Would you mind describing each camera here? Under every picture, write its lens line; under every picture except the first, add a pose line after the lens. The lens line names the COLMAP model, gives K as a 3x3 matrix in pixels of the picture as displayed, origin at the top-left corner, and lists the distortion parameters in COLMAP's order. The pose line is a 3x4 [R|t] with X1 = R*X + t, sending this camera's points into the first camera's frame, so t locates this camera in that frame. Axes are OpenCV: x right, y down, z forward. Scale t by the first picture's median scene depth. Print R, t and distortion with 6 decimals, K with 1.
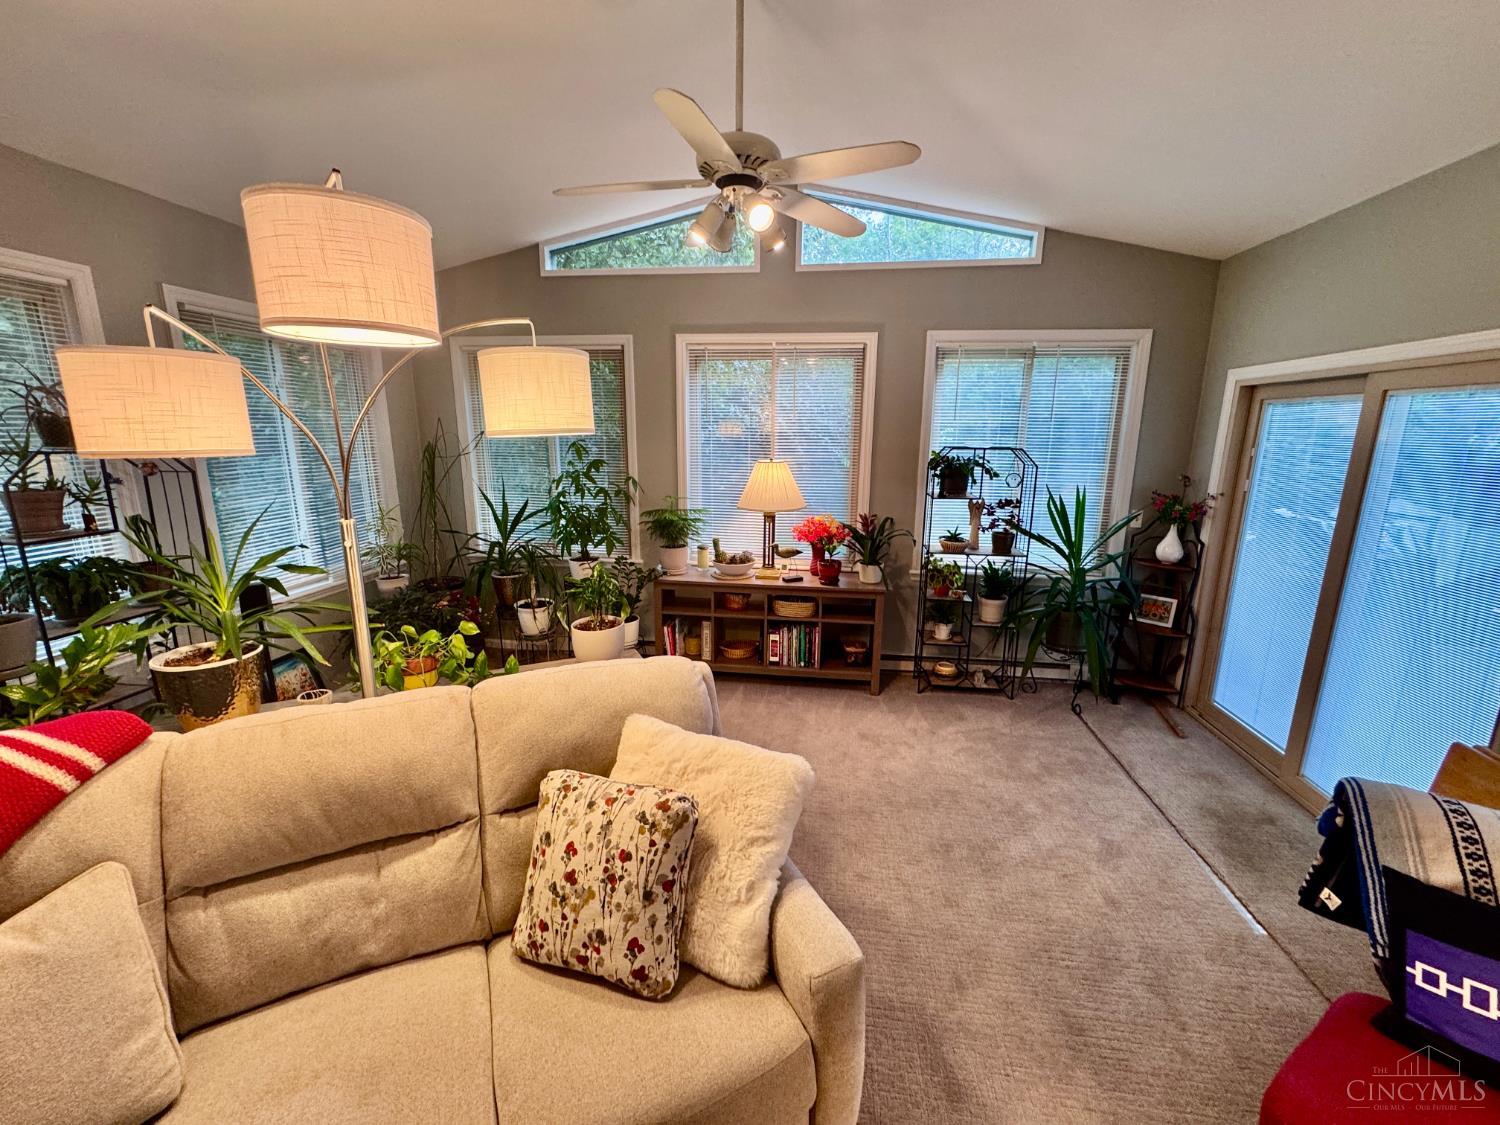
lens RADIAL K [[589.9, 0, 744.3], [0, 589.9, 566.0], [0, 0, 1]] dist [-0.001133, 0.000023]
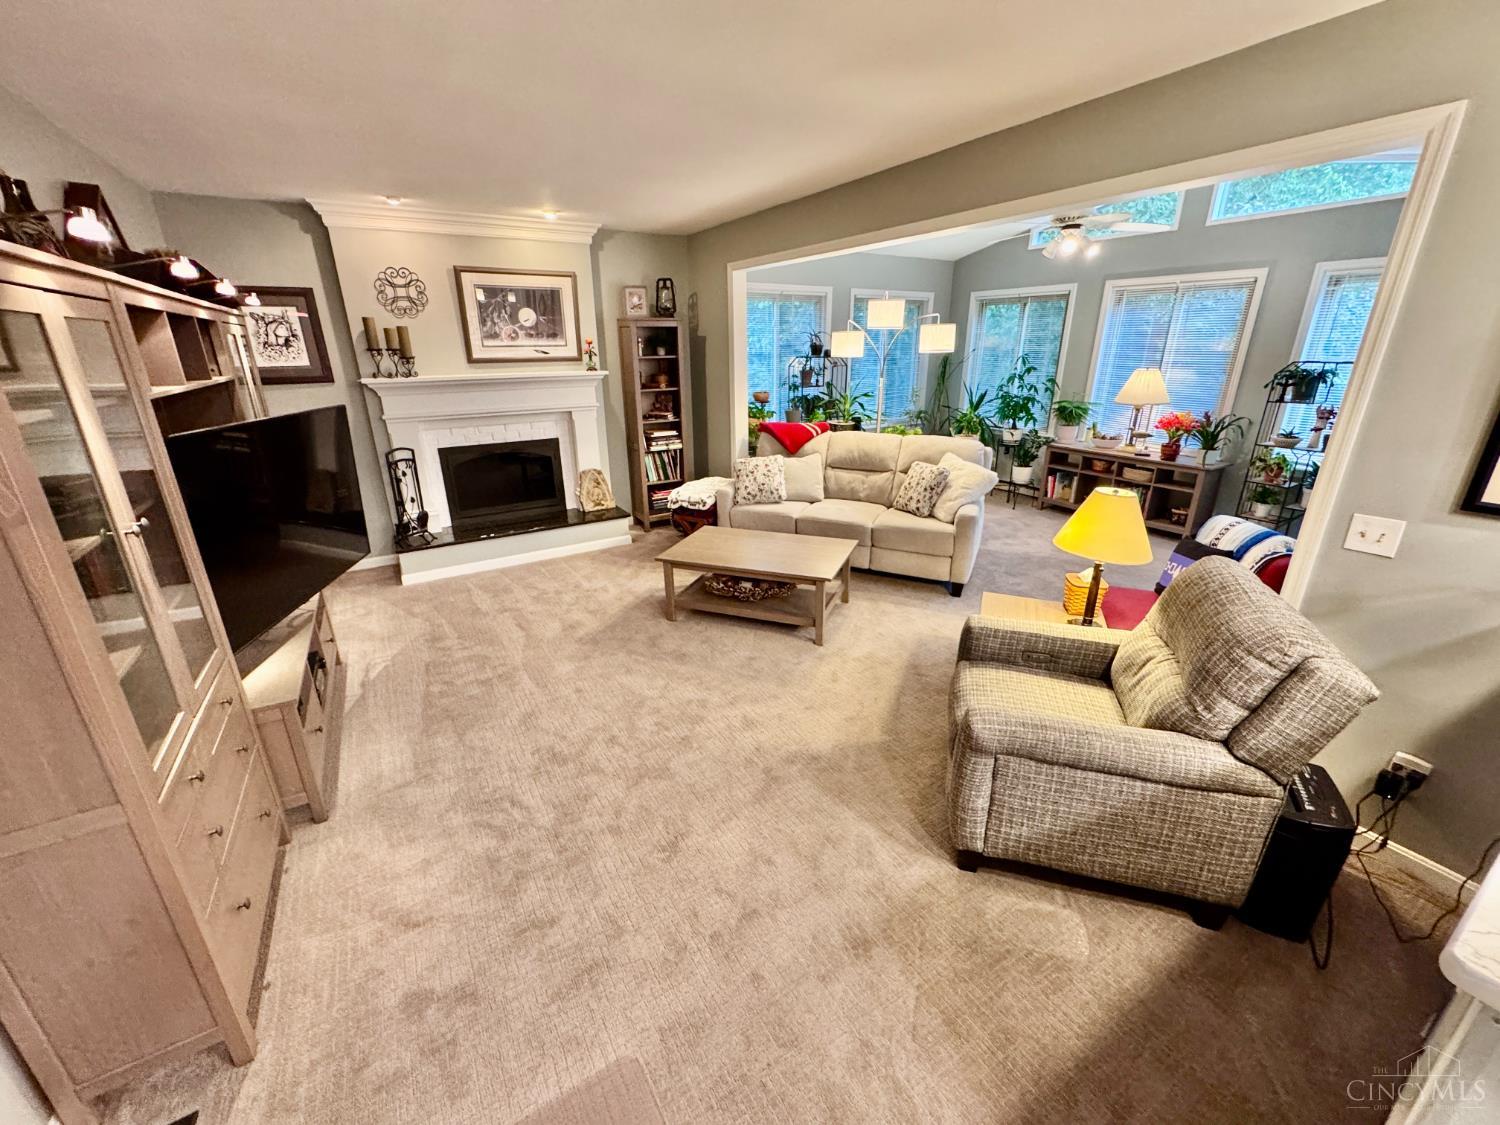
lens RADIAL K [[600.3, 0, 749.0], [0, 600.3, 558.5], [0, 0, 1]] dist [-0.000758, -0.000422]
pose [[0.635993, 0.252312, -0.729281, 0.619304], [-0.162083, 0.967634, 0.193427, 0.144540], [0.754481, -0.004814, 0.656304, -0.704309]]
